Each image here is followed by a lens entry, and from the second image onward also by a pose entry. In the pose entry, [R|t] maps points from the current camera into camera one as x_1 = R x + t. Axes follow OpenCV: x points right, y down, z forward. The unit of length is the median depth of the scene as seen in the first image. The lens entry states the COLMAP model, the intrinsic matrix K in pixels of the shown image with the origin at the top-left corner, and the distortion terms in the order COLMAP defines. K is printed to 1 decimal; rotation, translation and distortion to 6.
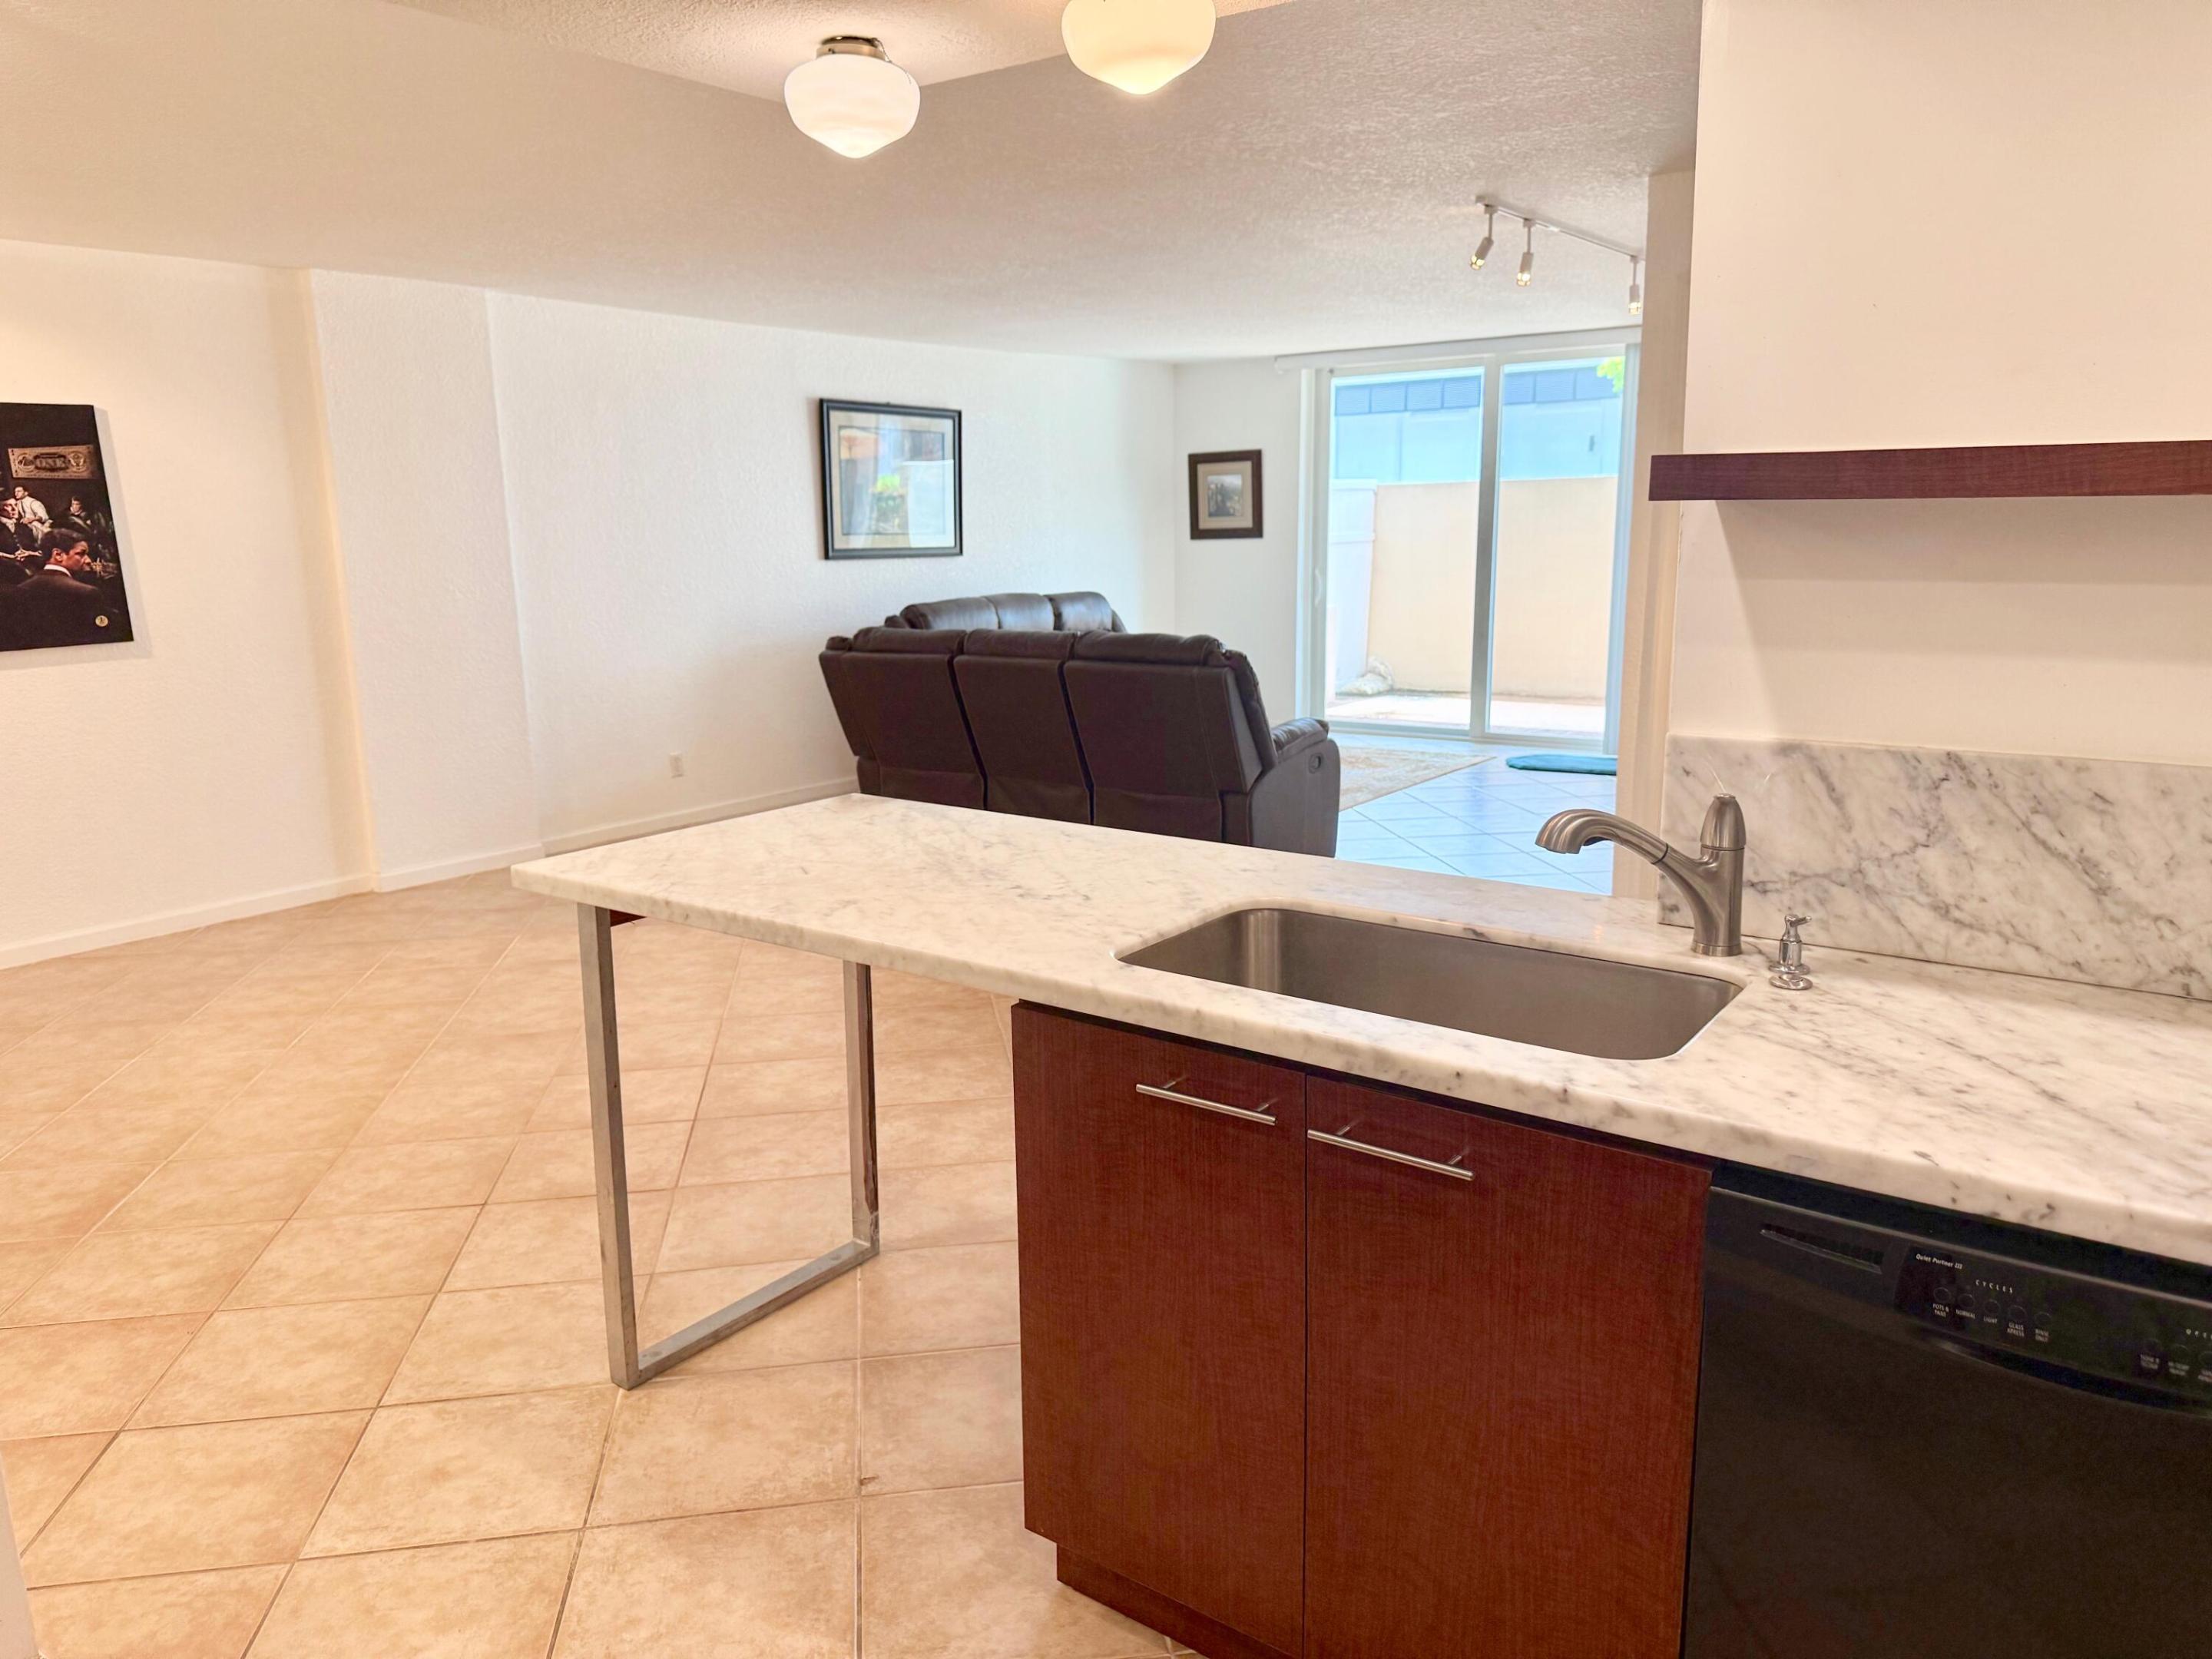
lens RADIAL K [[1562.8, 0, 1085.1], [0, 1562.8, 835.0], [0, 0, 1]] dist [0.085780, -0.115195]
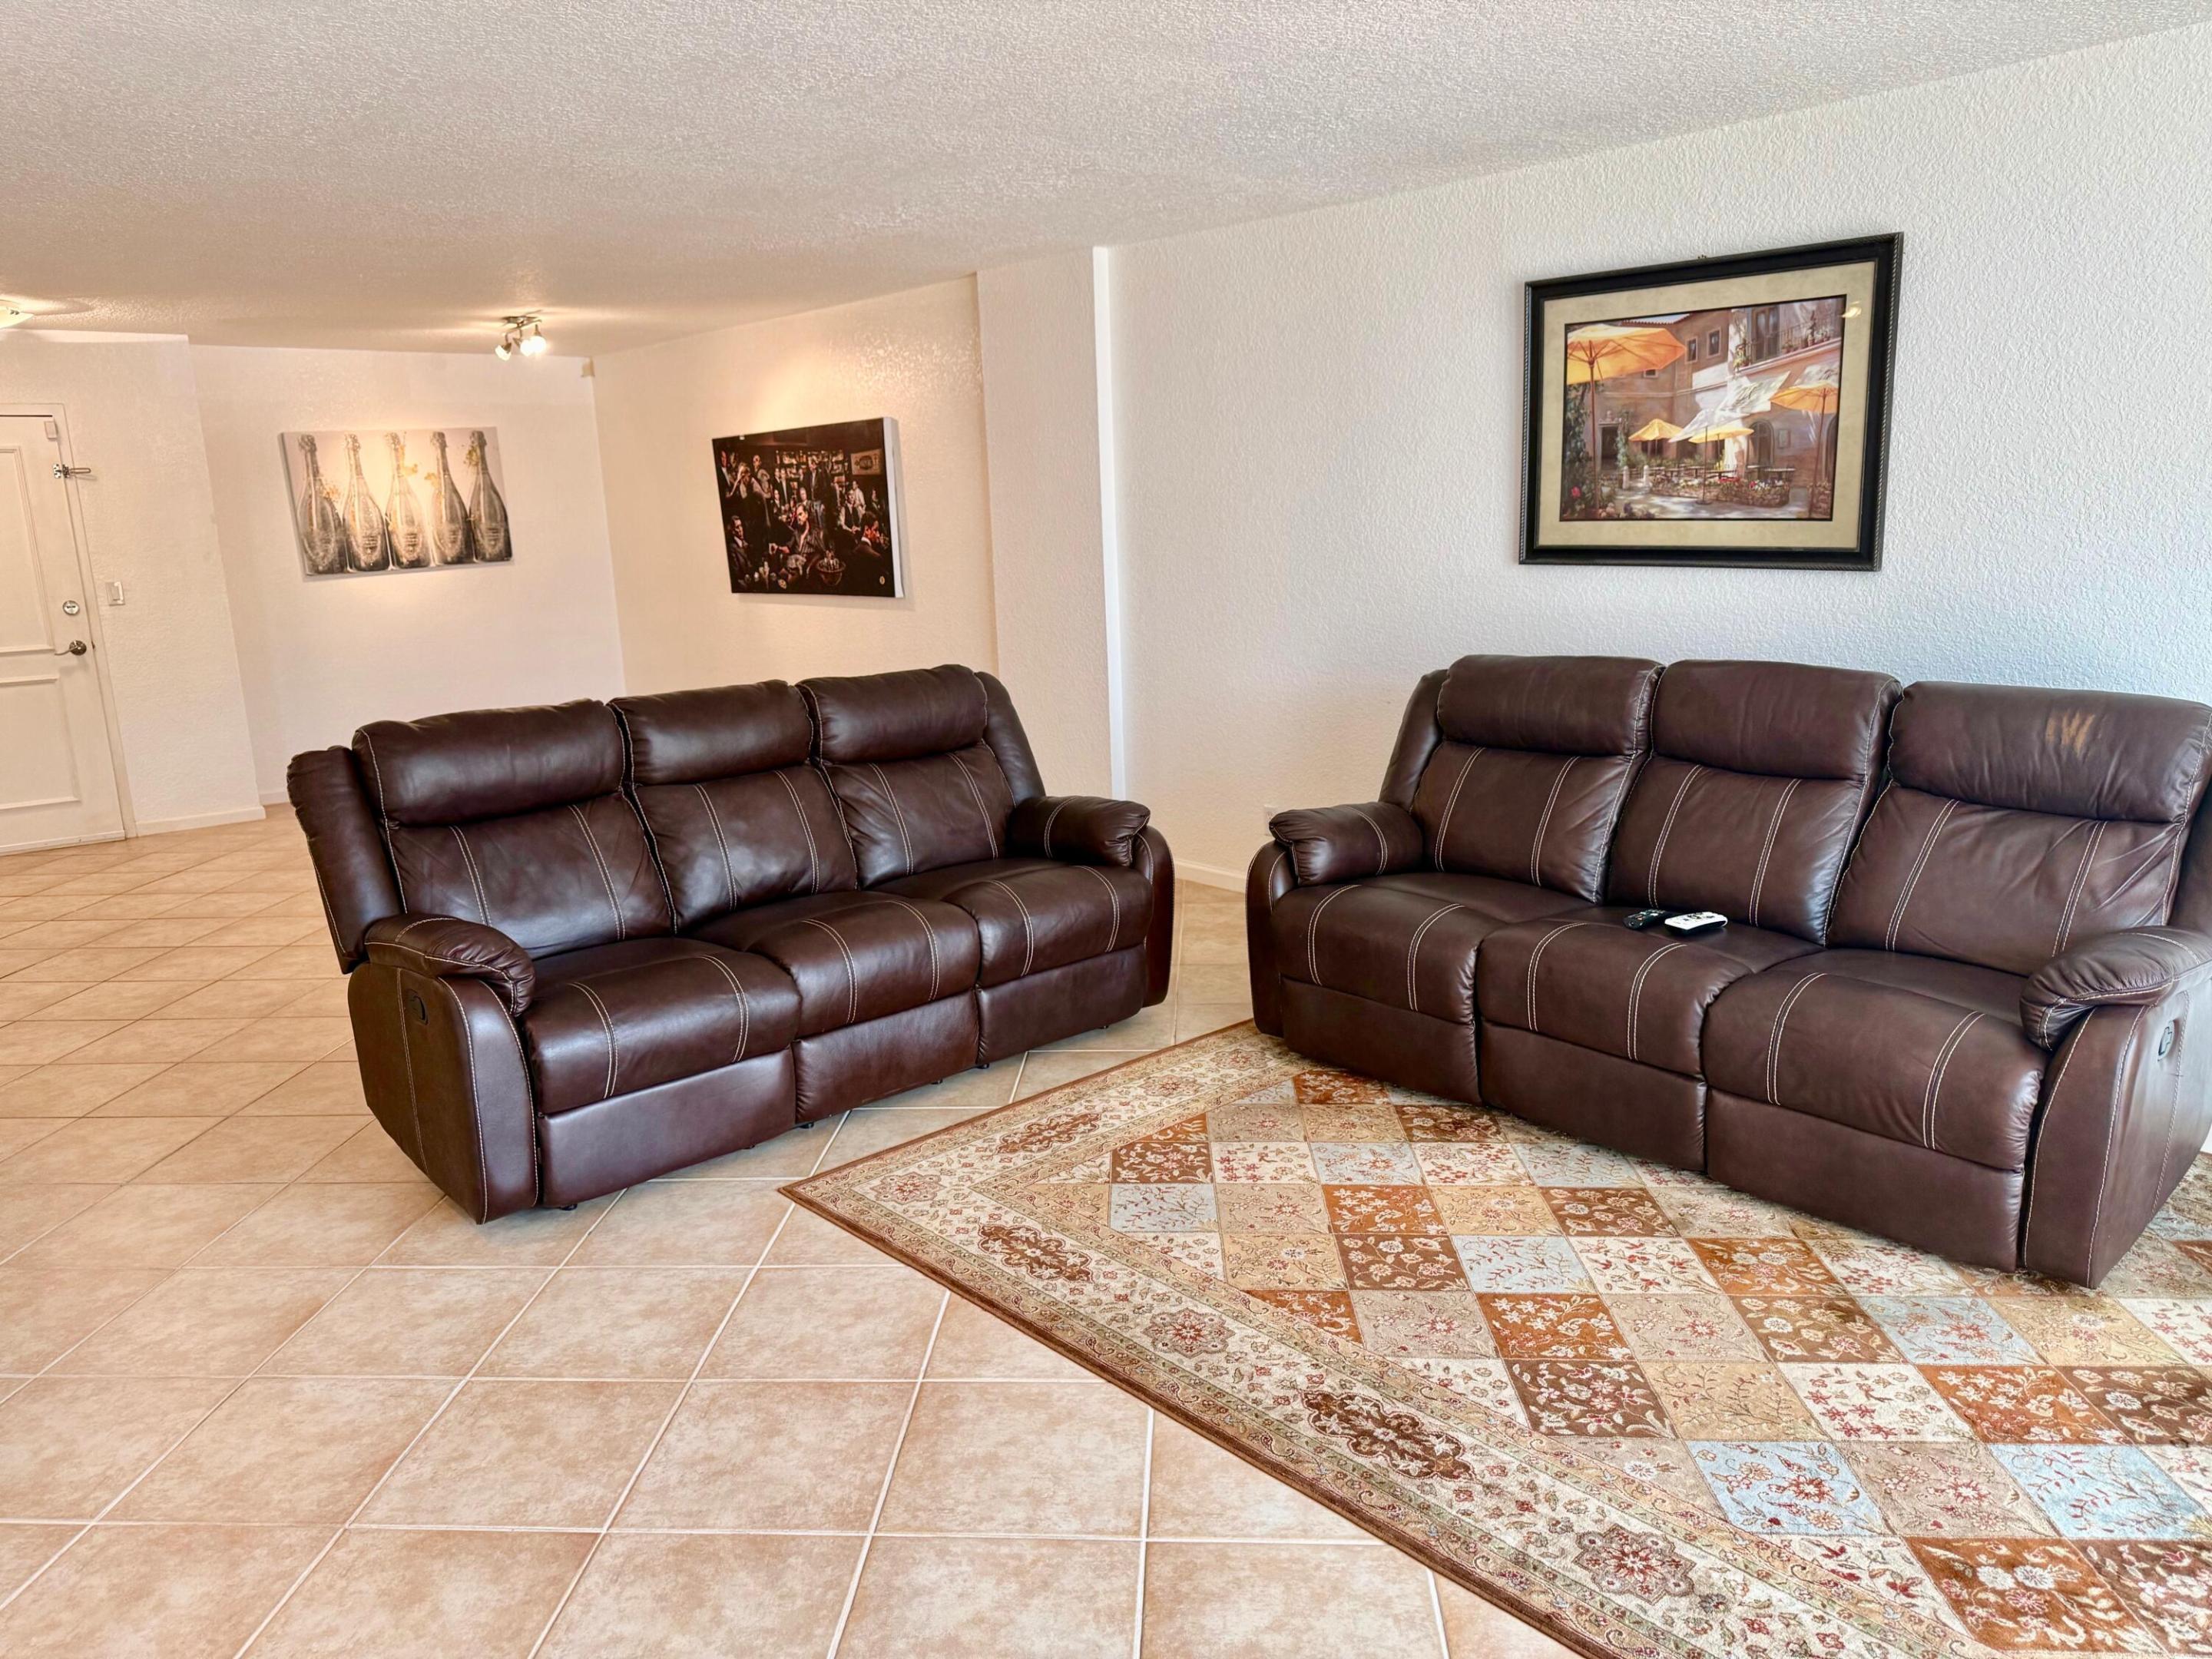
lens RADIAL K [[1551.0, 0, 1110.8], [0, 1551.0, 839.4], [0, 0, 1]] dist [0.131293, -0.215903]
pose [[-0.205127, 0.235768, -0.949914, 1.932956], [-0.160283, 0.949357, 0.270242, -0.922406], [0.965522, 0.207689, -0.156949, 4.210250]]
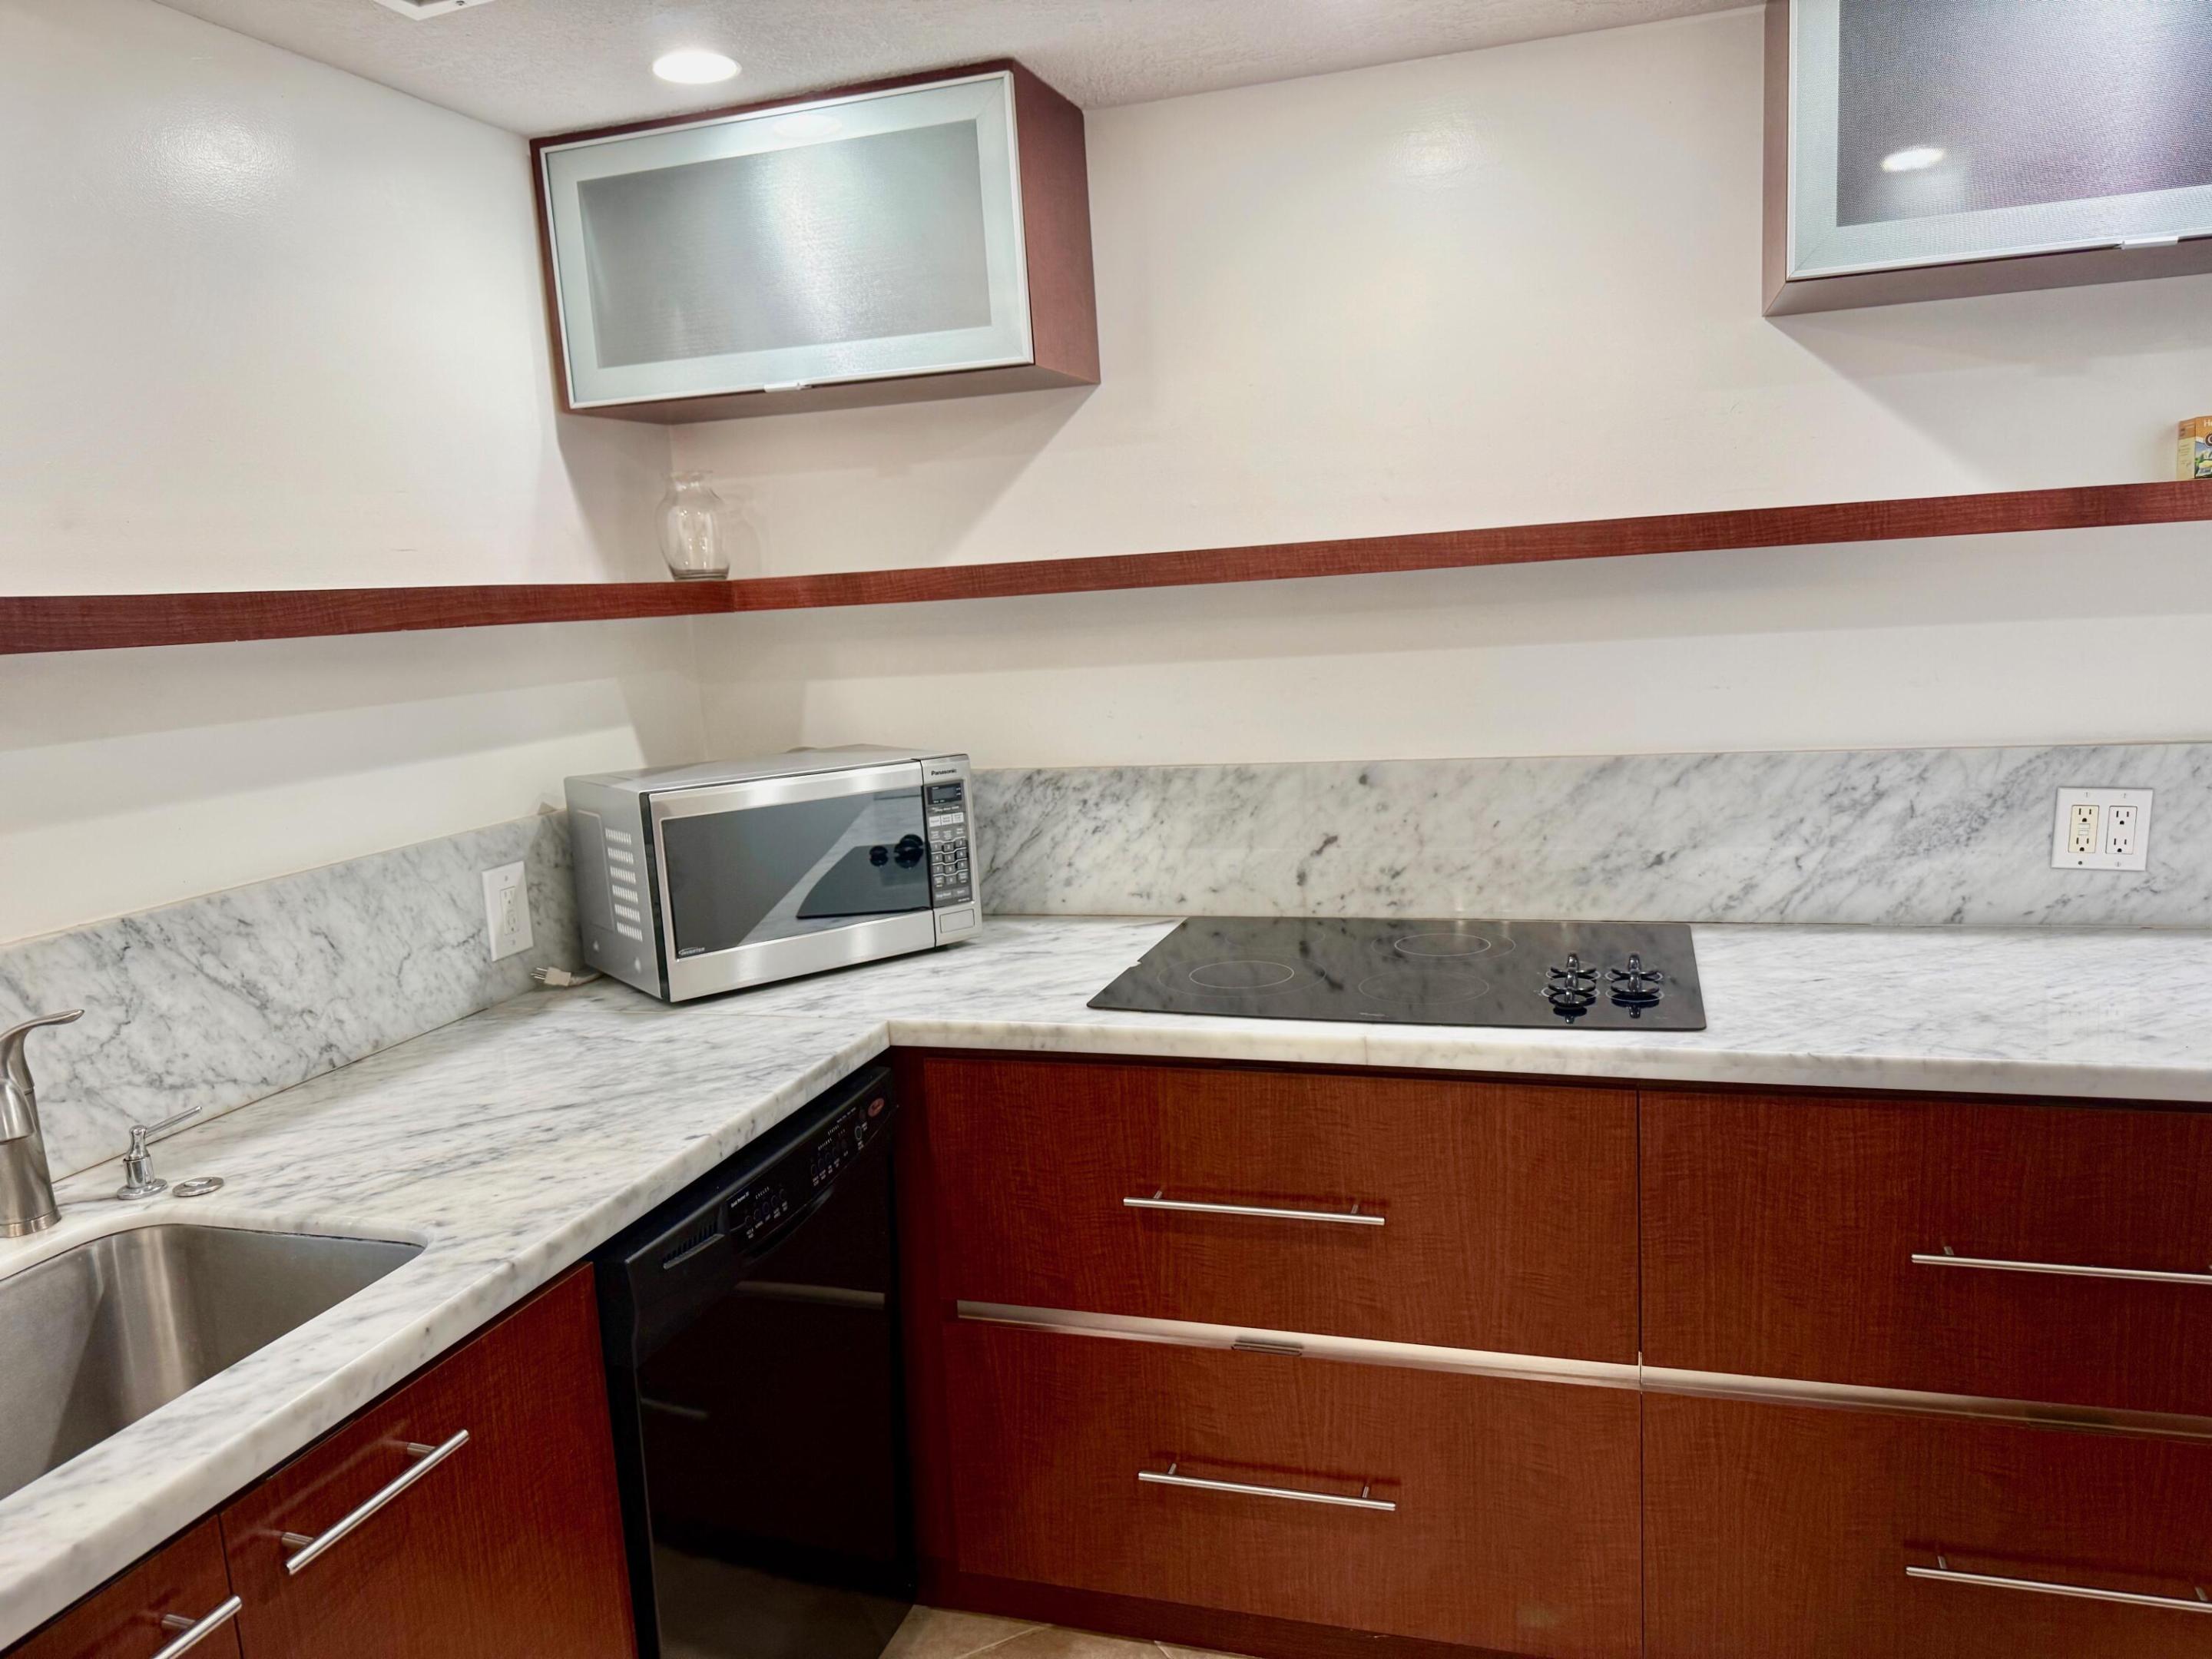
lens RADIAL K [[1574.9, 0, 1116.9], [0, 1574.9, 834.4], [0, 0, 1]] dist [0.081084, -0.117621]
pose [[-0.331897, -0.109552, 0.936933, -0.519574], [0.259564, 0.944287, 0.202359, -0.135228], [-0.906902, 0.310356, -0.284970, 0.707220]]
